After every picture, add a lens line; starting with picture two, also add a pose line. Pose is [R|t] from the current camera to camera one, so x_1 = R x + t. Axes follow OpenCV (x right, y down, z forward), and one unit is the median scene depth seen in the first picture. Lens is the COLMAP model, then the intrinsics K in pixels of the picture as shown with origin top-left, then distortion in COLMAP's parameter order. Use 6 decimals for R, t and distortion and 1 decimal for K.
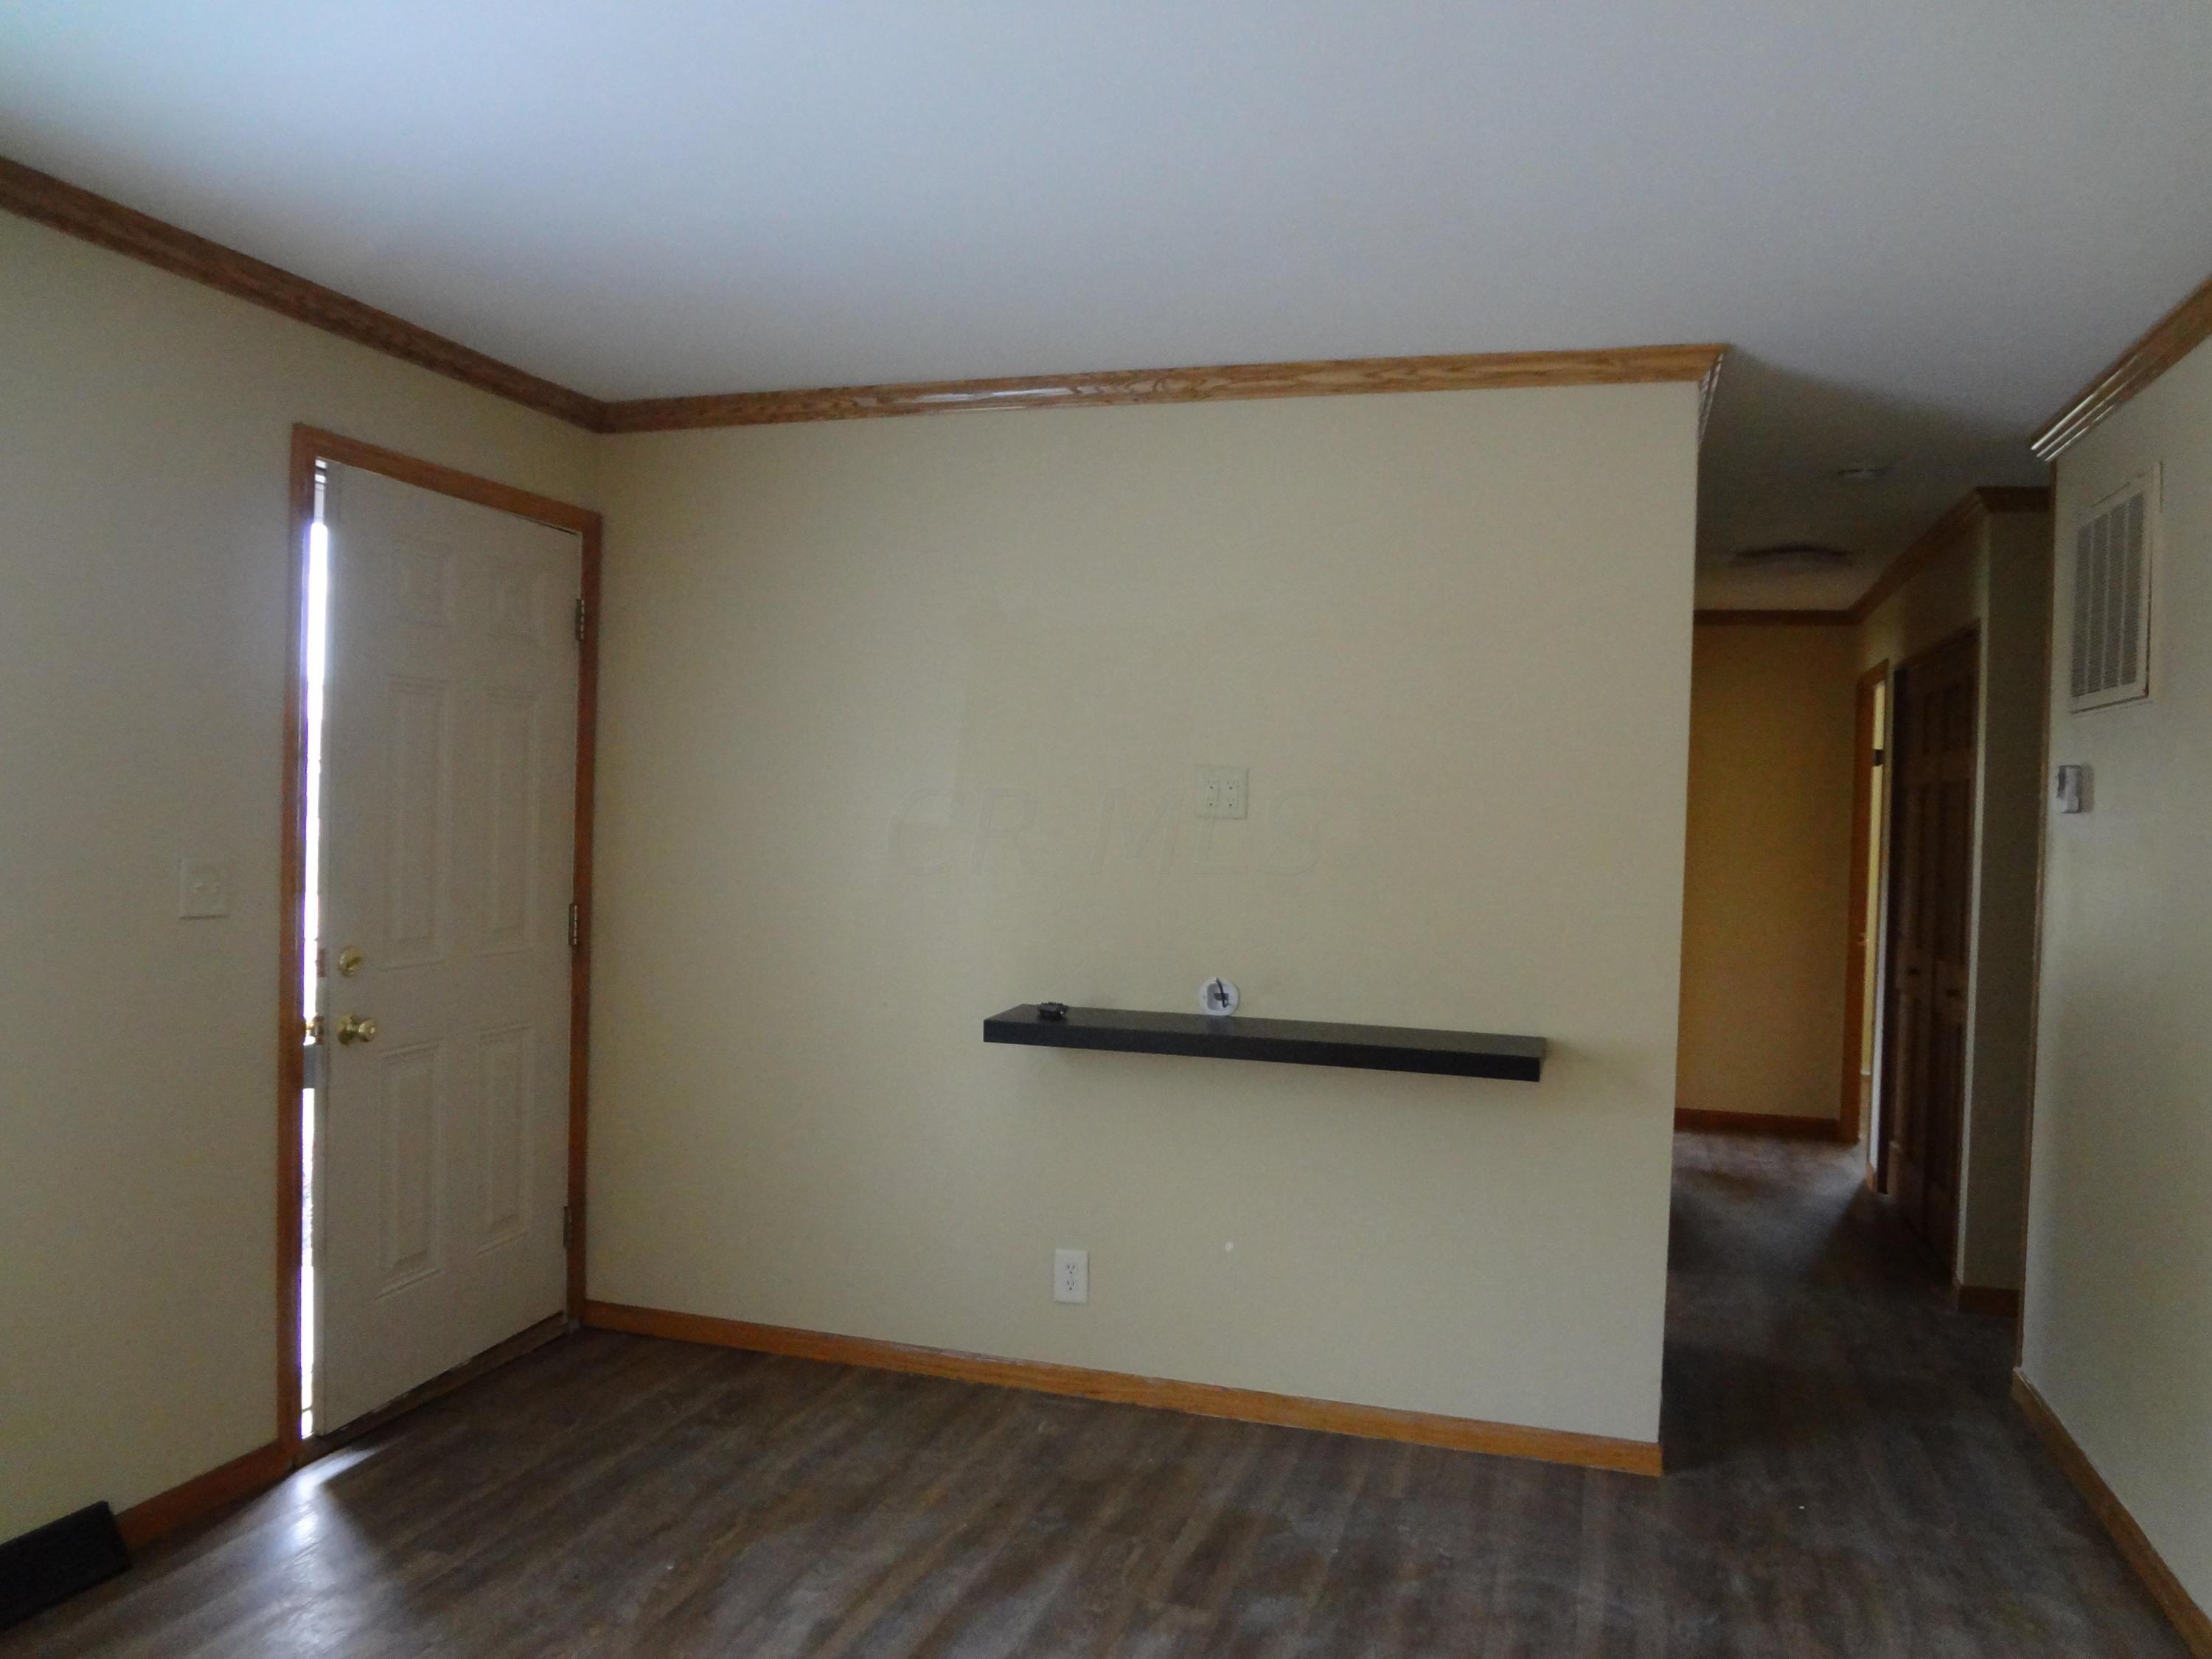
lens RADIAL K [[1678.7, 0, 1094.9], [0, 1678.7, 824.5], [0, 0, 1]] dist [-0.037096, 0.006059]
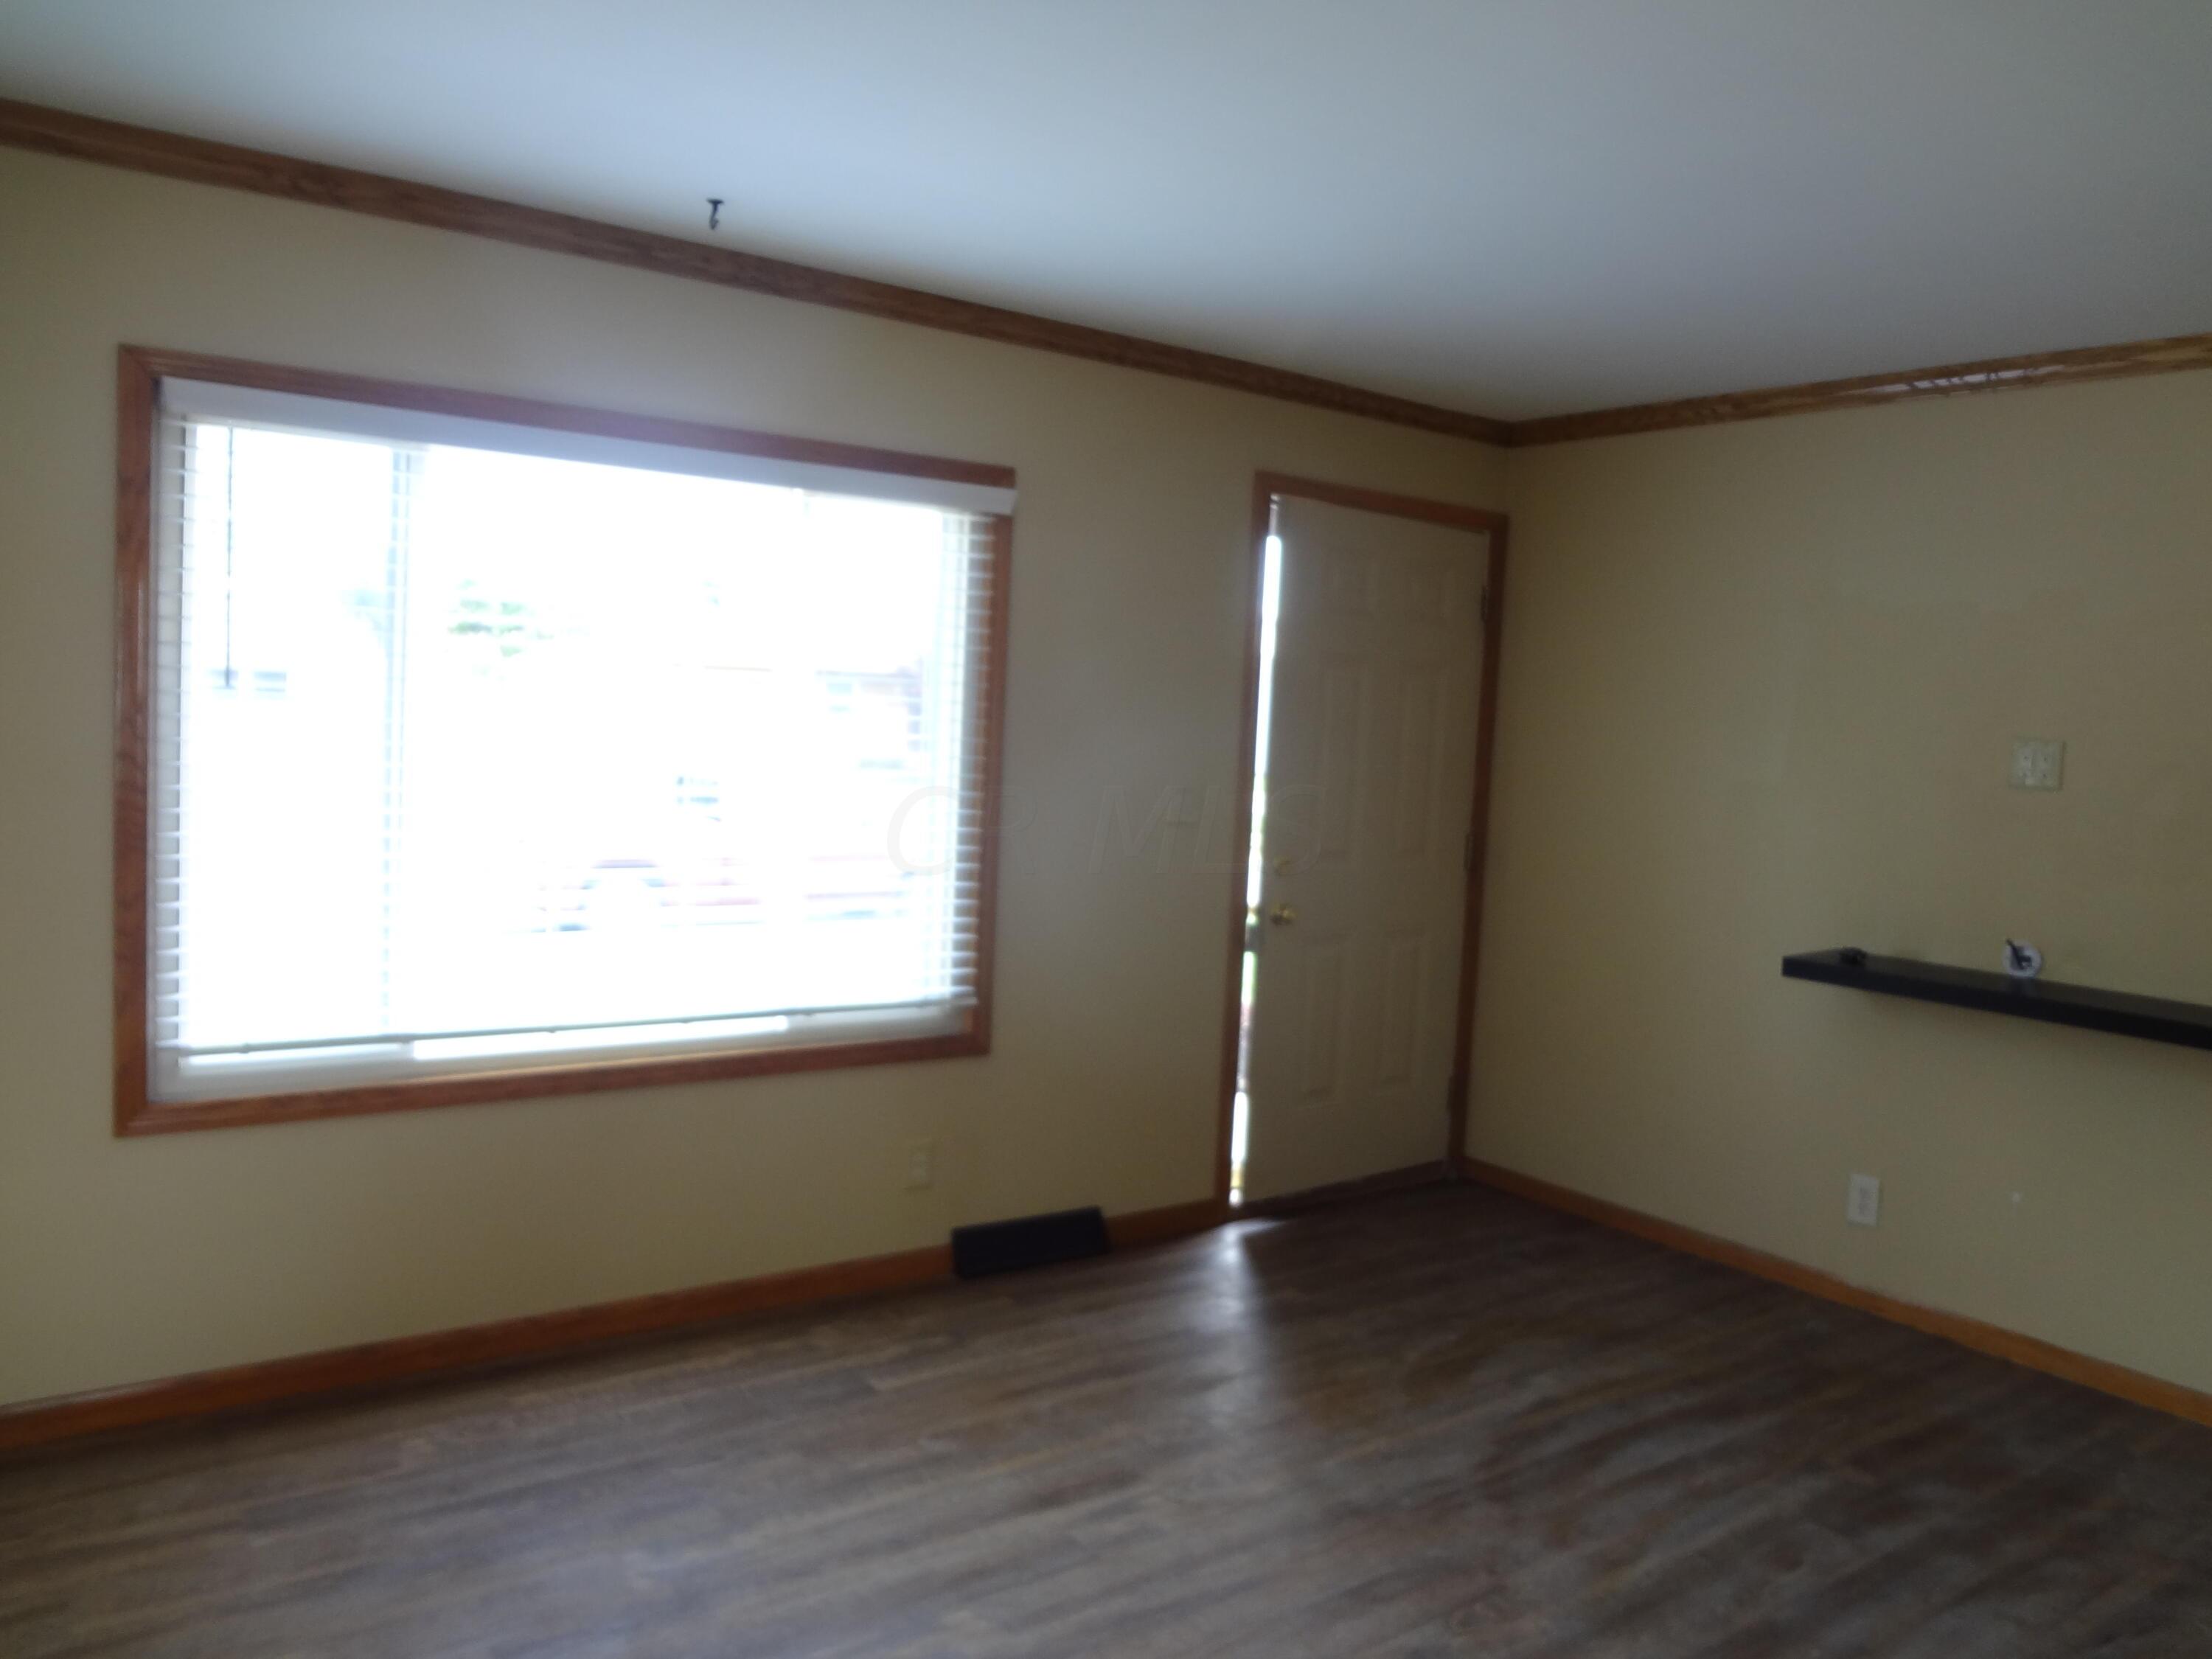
lens RADIAL K [[1678.7, 0, 1094.9], [0, 1678.7, 824.5], [0, 0, 1]] dist [-0.037096, 0.006059]
pose [[0.806484, 0.058474, -0.588357, 0.213772], [-0.040942, 0.998232, 0.043088, -0.002045], [0.589837, -0.010661, 0.807452, -0.178585]]
